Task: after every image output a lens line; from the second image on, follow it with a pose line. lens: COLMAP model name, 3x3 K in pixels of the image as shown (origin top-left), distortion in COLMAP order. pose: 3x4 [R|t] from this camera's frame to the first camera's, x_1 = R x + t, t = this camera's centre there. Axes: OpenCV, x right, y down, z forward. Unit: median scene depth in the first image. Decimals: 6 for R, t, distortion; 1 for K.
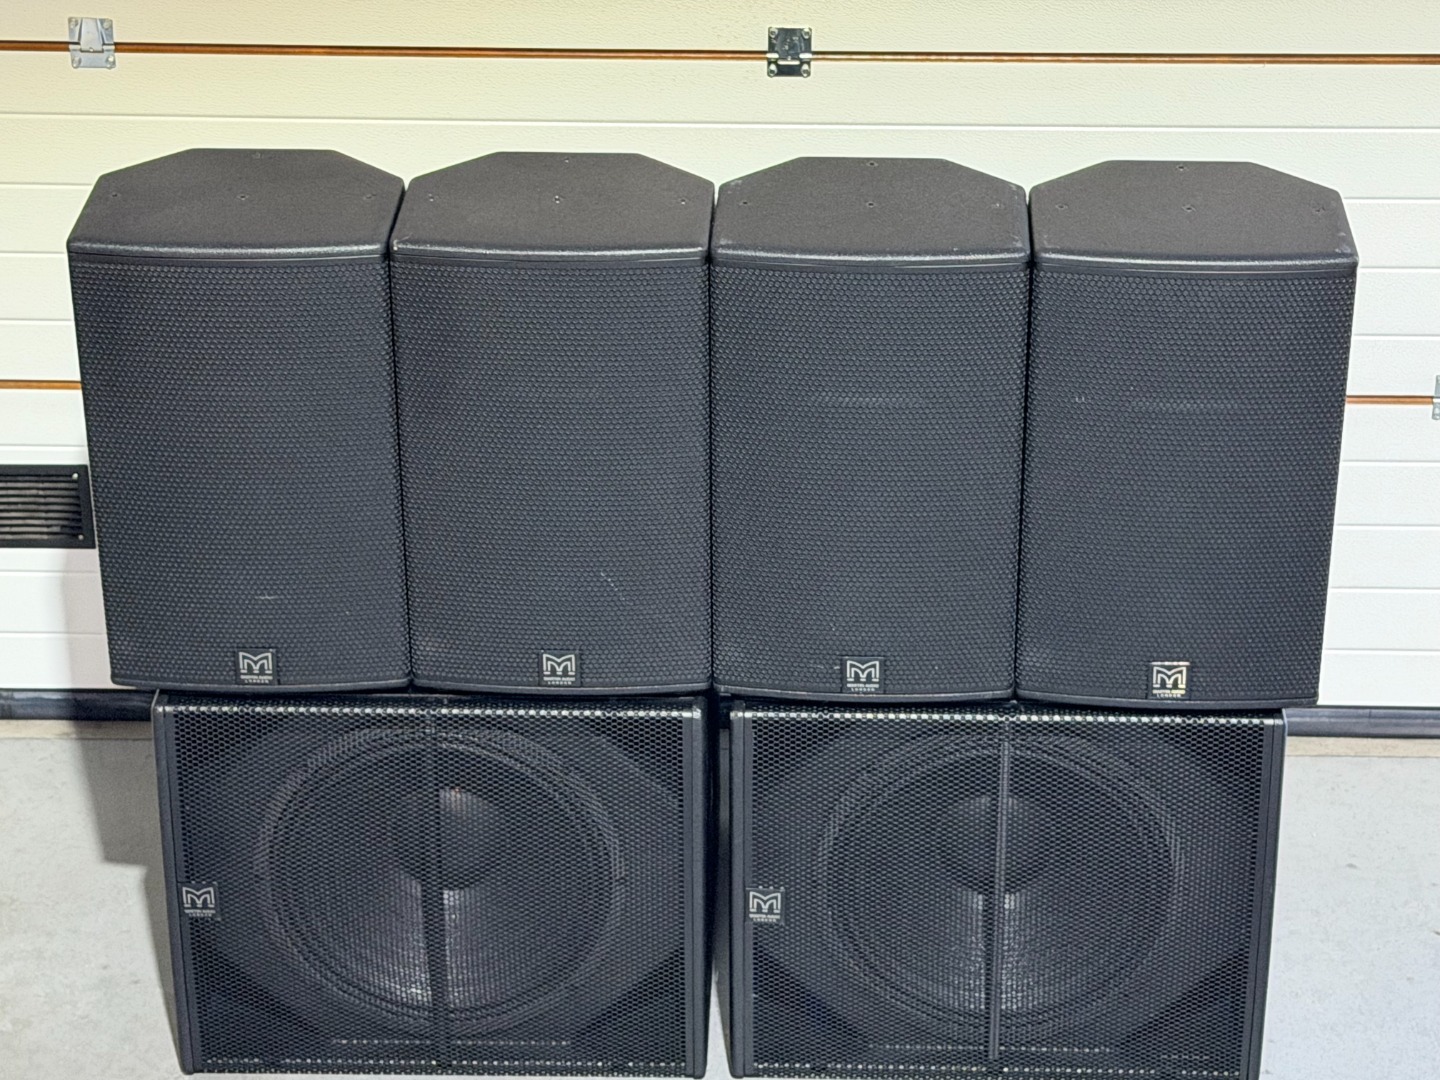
lens RADIAL K [[3316.0, 0, 777.1], [0, 3316.0, 532.1], [0, 0, 1]] dist [-0.069804, 2.540208]
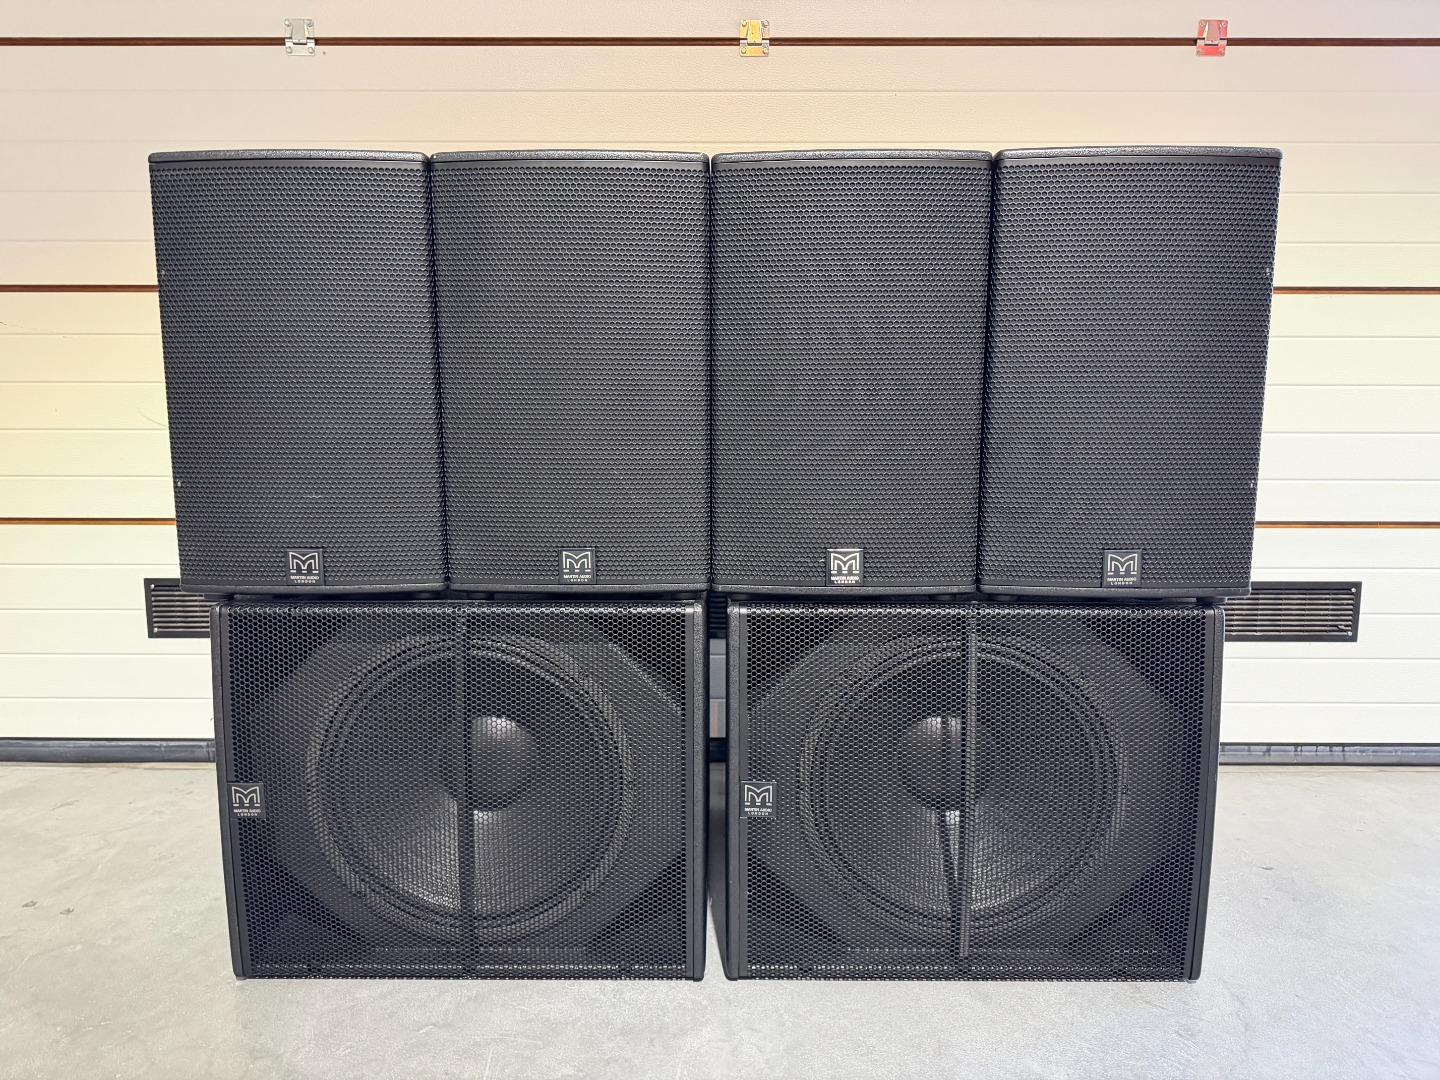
lens RADIAL K [[1006.4, 0, 720.0], [0, 1006.4, 540.0], [0, 0, 1]] dist [0.073699, -0.091970]
pose [[0.999942, -0.005483, 0.009234, -0.019349], [0.008208, 0.944666, -0.327930, 0.142636], [-0.006925, 0.327987, 0.944657, 0.653960]]
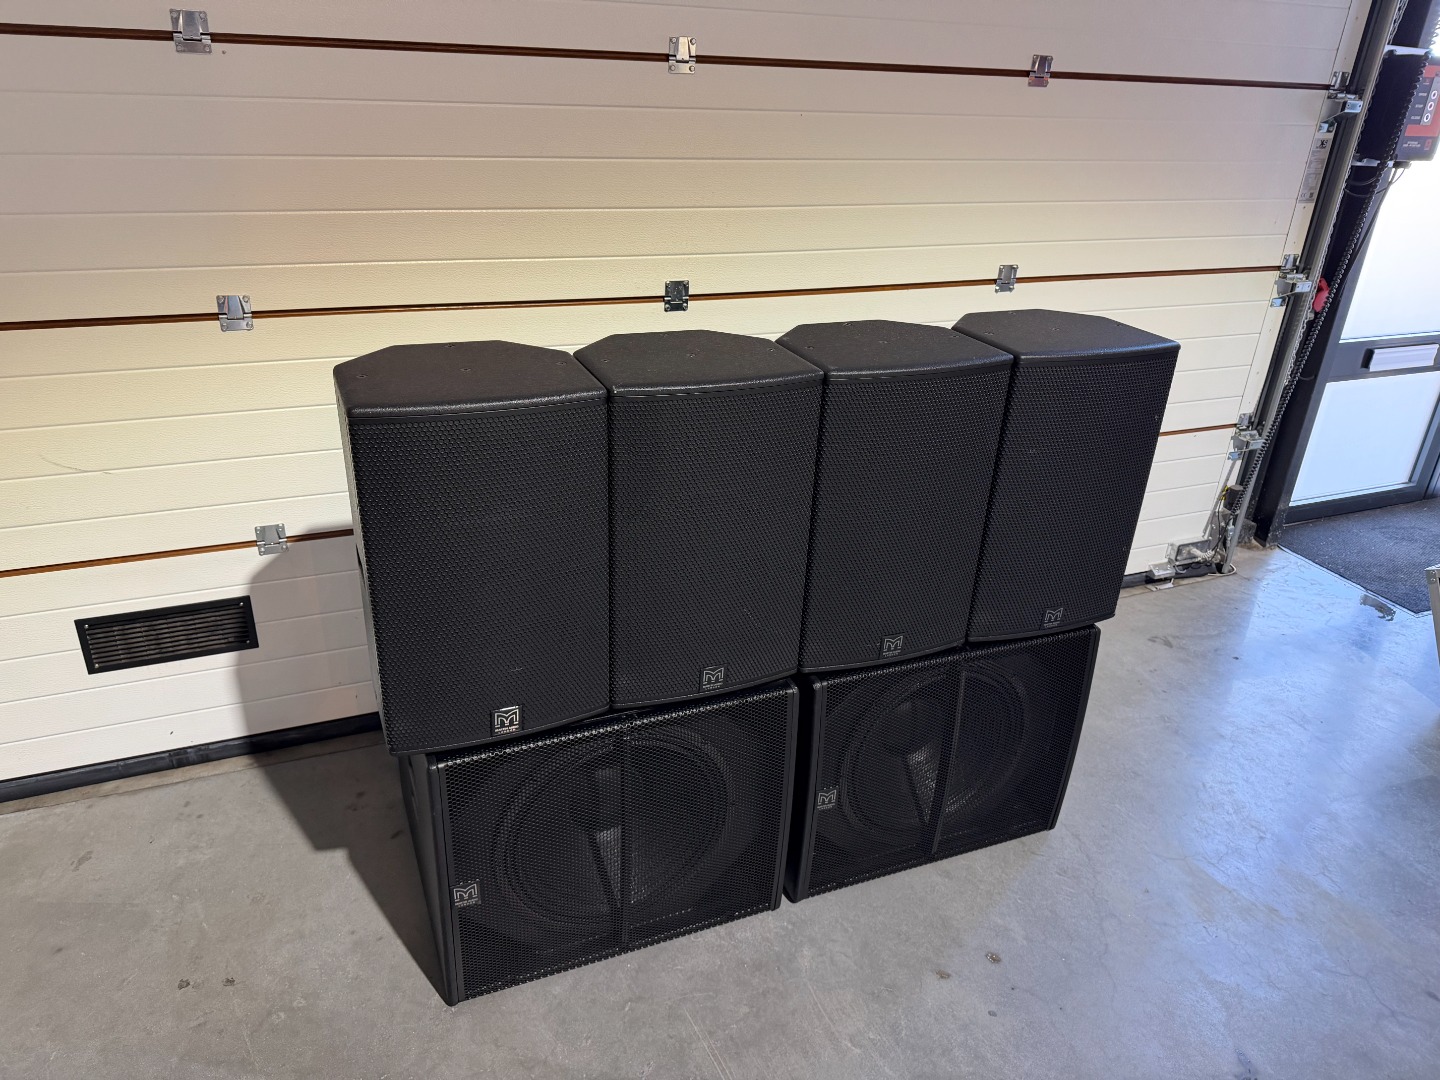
lens RADIAL K [[1006.4, 0, 720.0], [0, 1006.4, 540.0], [0, 0, 1]] dist [0.073699, -0.091970]
pose [[0.916682, -0.139709, 0.374400, -0.216117], [0.145119, 0.989317, 0.013859, -0.024662], [-0.372336, 0.041629, 0.927164, 0.567408]]
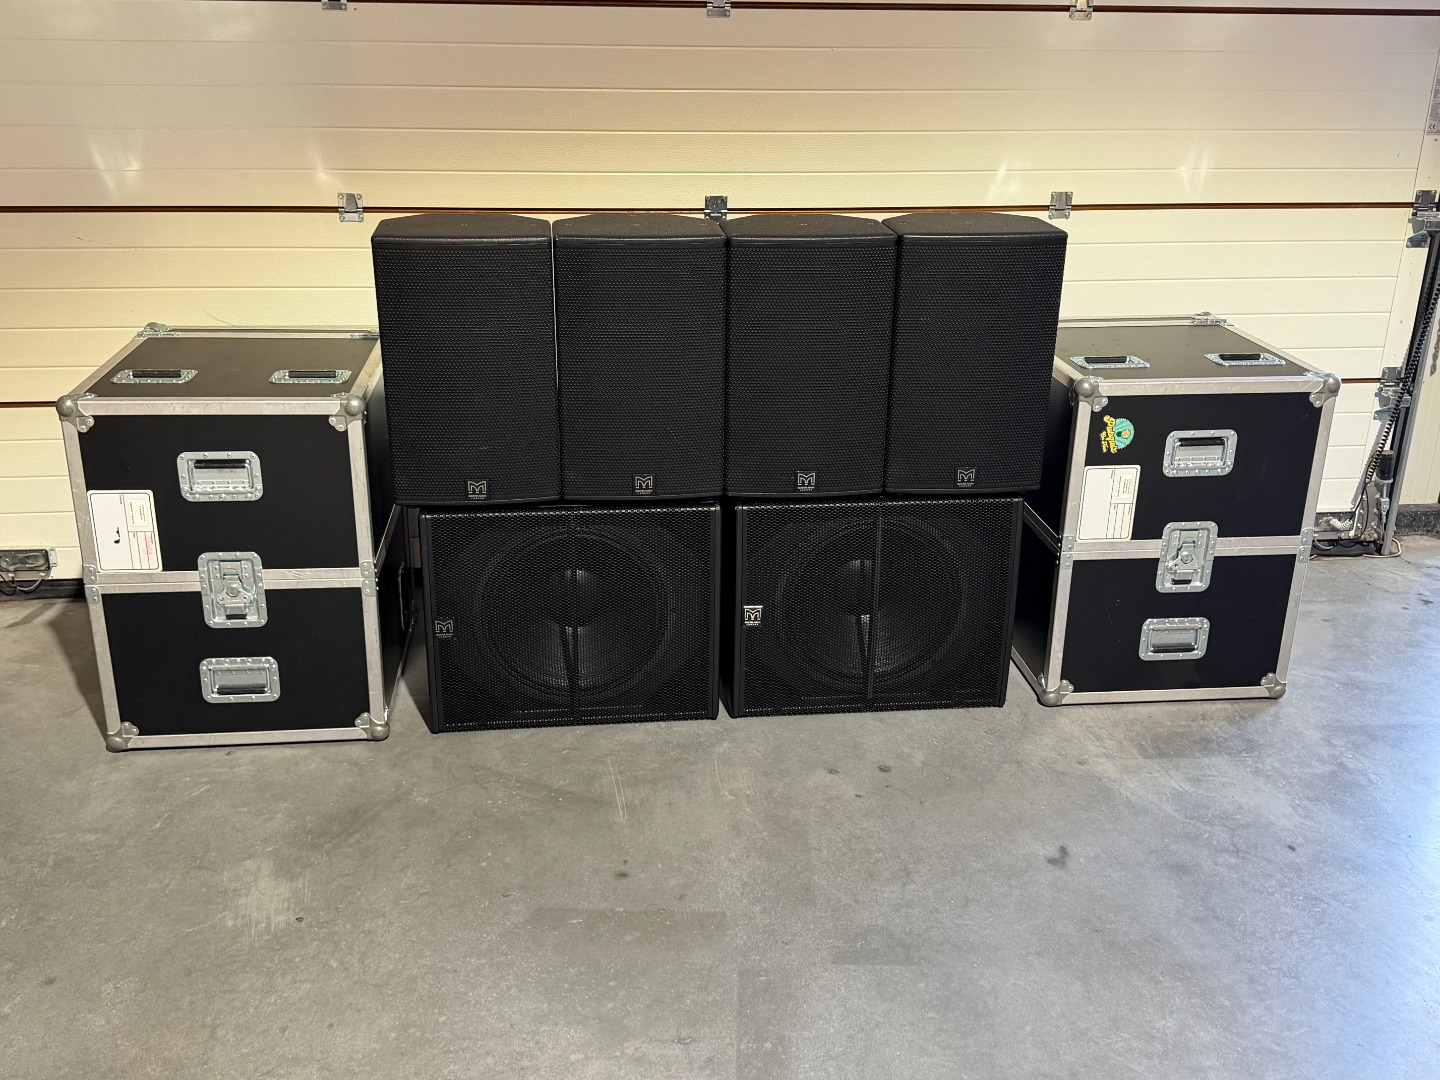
lens RADIAL K [[1381.5, 0, 720.0], [0, 1381.5, 540.0], [0, 0, 1]] dist [0.169692, -0.336242]
pose [[0.990945, -0.040537, 0.128003, -0.120846], [0.052424, 0.994479, -0.090905, 0.140767], [-0.123611, 0.096792, 0.987599, 0.228575]]
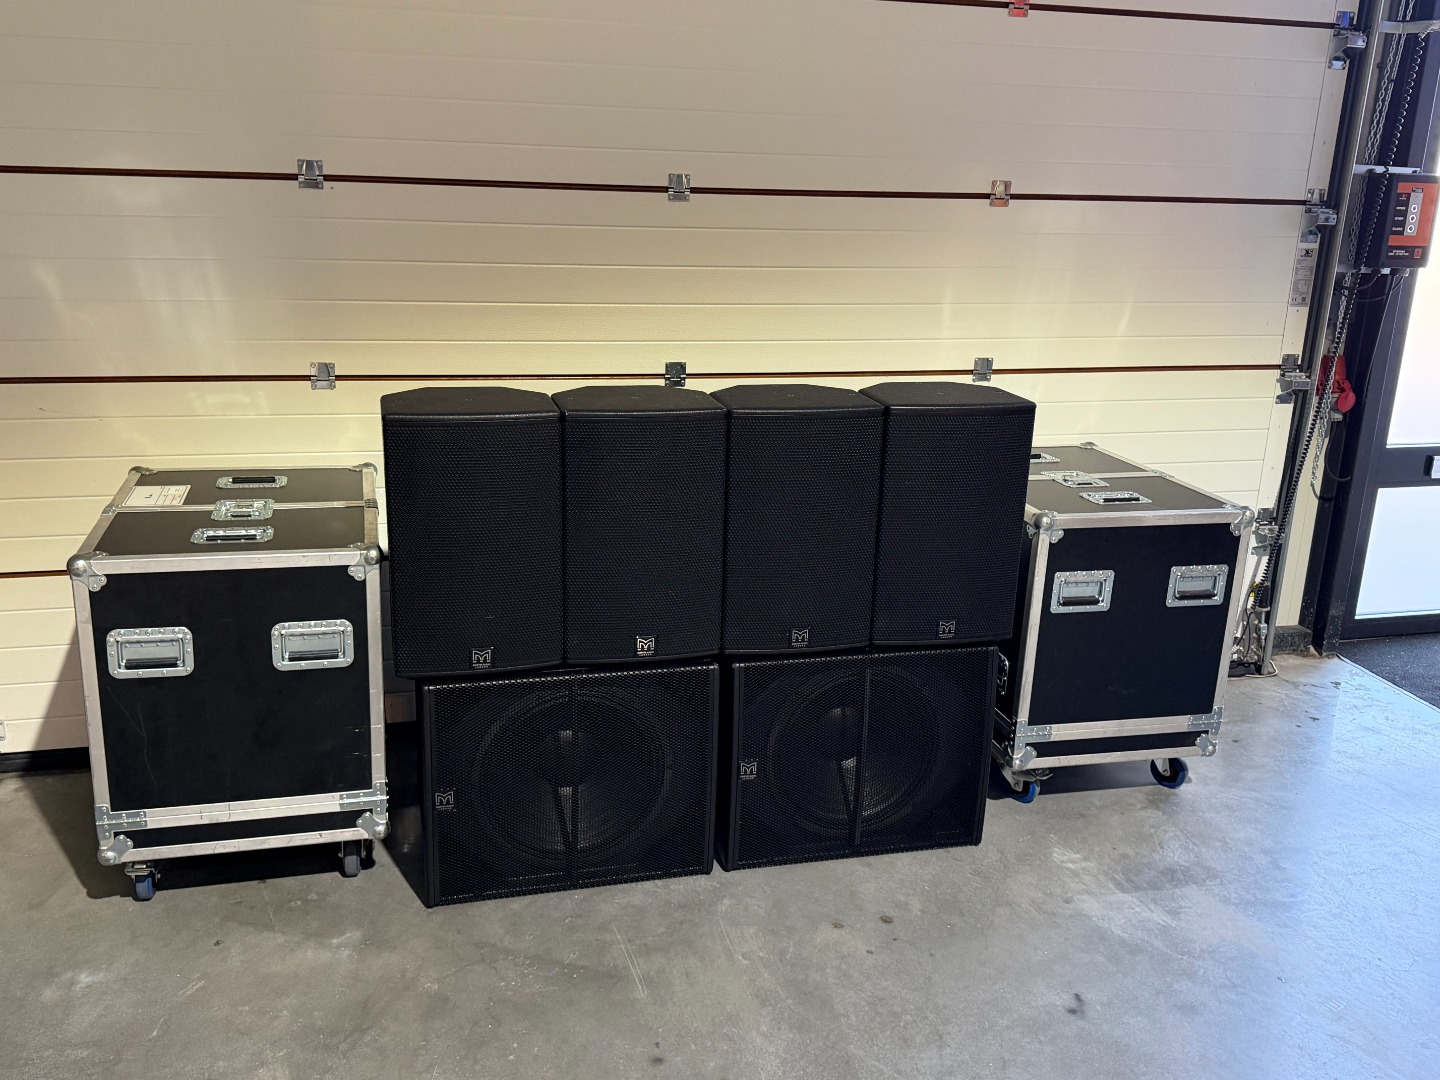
lens RADIAL K [[1241.2, 0, 720.0], [0, 1241.2, 540.0], [0, 0, 1]] dist [0.191012, -0.425073]
pose [[0.964900, -0.051635, 0.257490, -0.199270], [0.095116, 0.982624, -0.159383, 0.095954], [-0.244787, 0.178280, 0.953046, 0.296071]]
